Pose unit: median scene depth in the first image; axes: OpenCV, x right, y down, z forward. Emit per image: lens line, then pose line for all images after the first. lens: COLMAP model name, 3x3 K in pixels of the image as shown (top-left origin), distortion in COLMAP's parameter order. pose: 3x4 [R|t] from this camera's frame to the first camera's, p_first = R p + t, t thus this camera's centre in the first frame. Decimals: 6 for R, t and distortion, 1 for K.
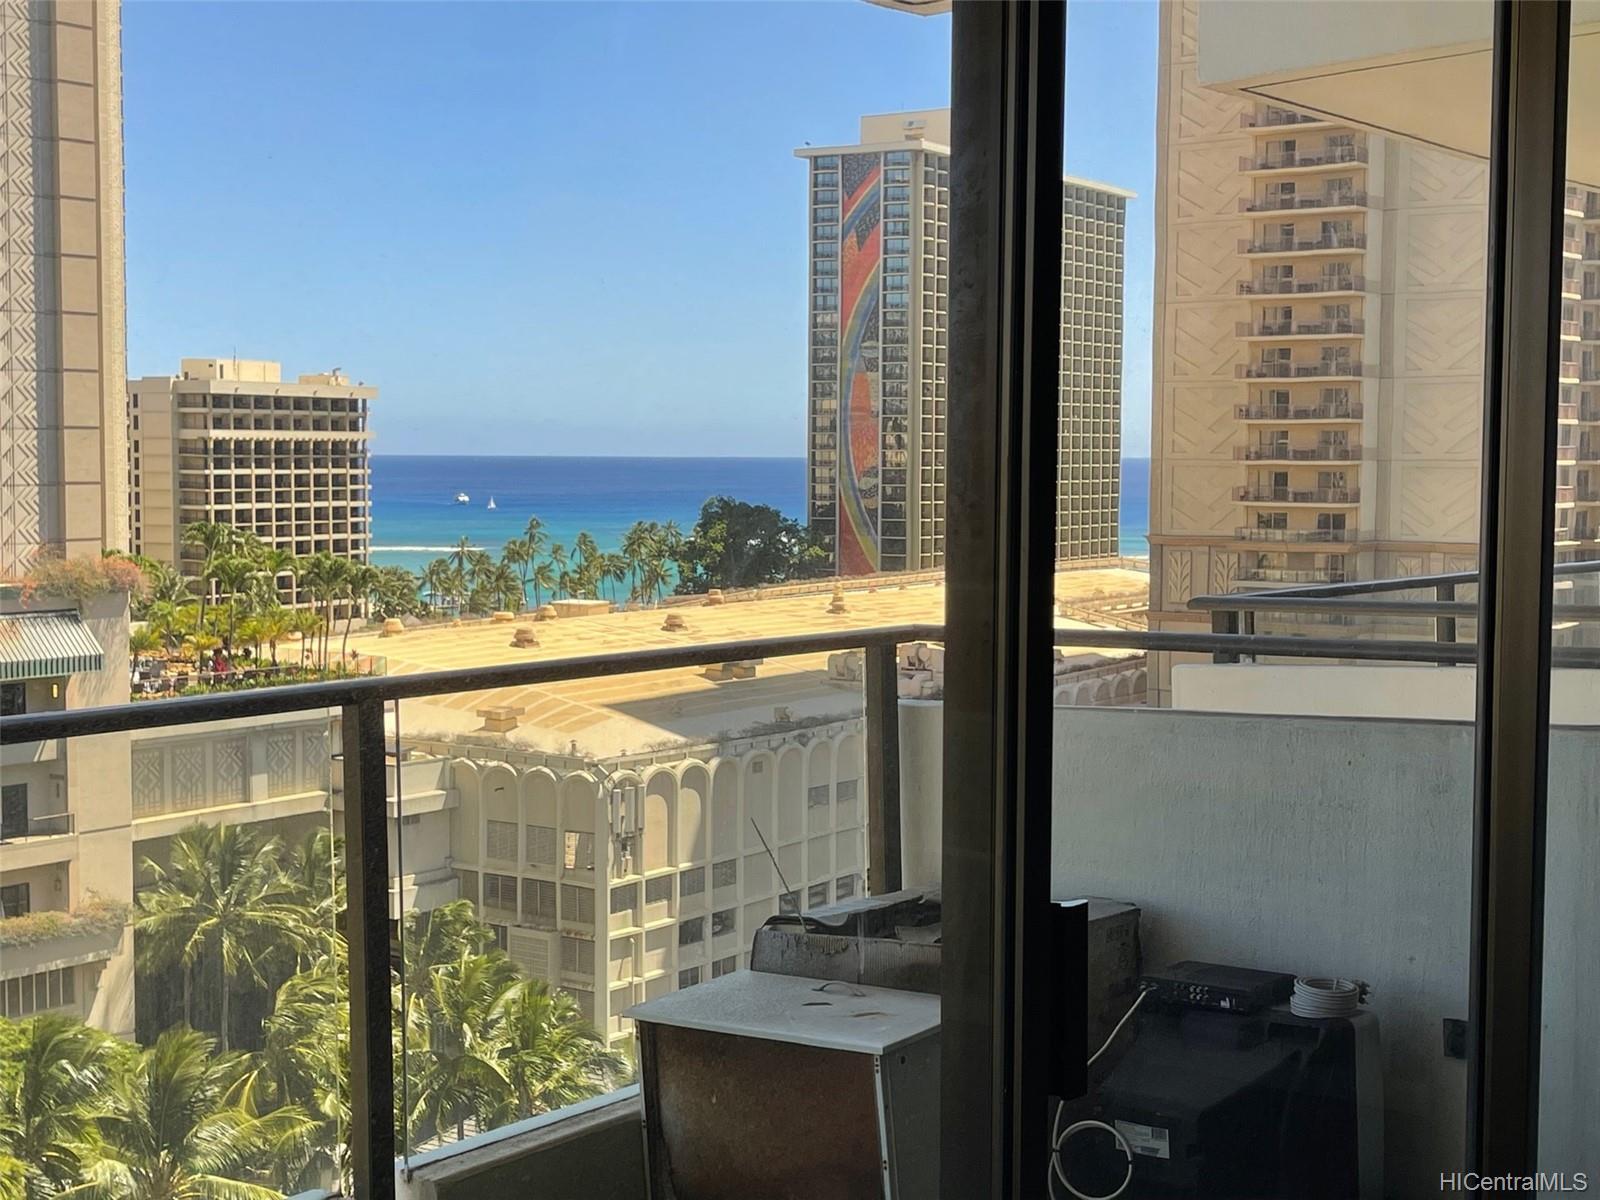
lens RADIAL K [[2491.4, 0, 800.0], [0, 2491.4, 600.0], [0, 0, 1]] dist [0.200197, -0.160045]
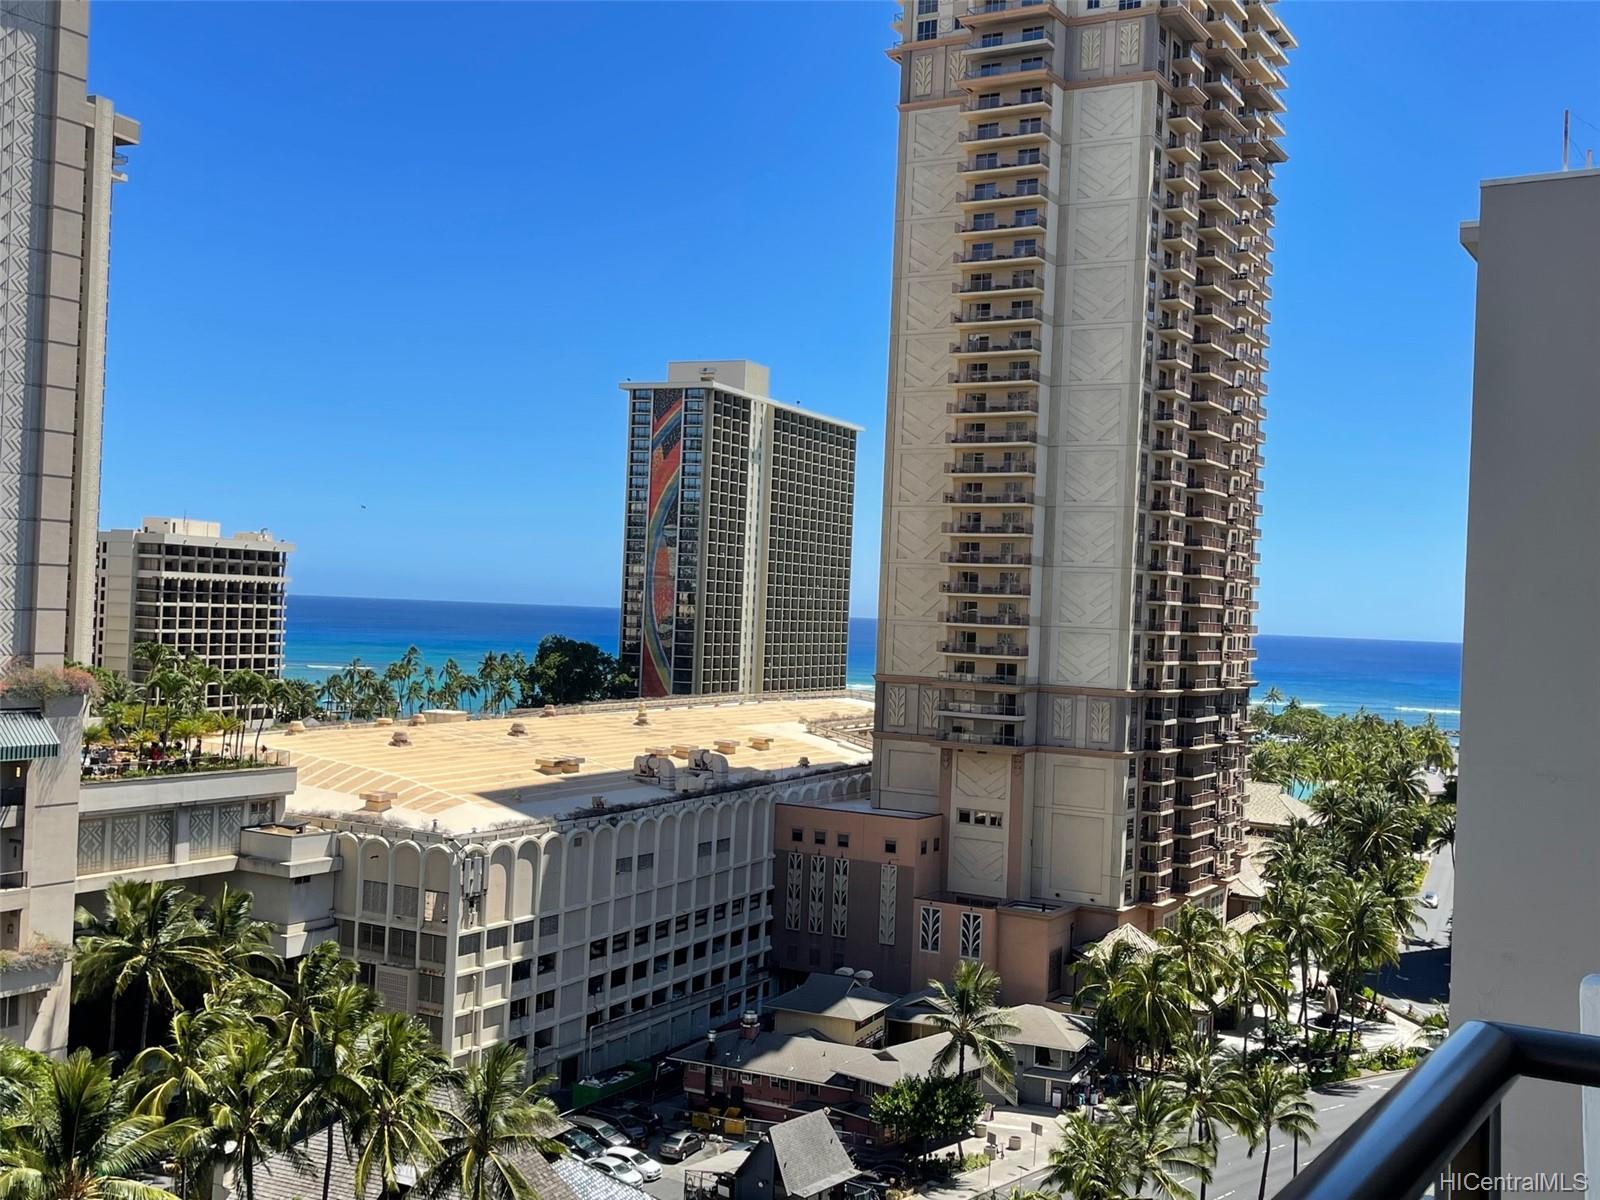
lens RADIAL K [[1678.8, 0, 800.0], [0, 1678.8, 600.0], [0, 0, 1]] dist [0.055236, -0.011300]
pose [[0.992223, 0.036891, 0.118882, -0.010738], [-0.029100, 0.997354, -0.066614, -0.004459], [-0.121025, 0.062636, 0.990671, 0.102063]]
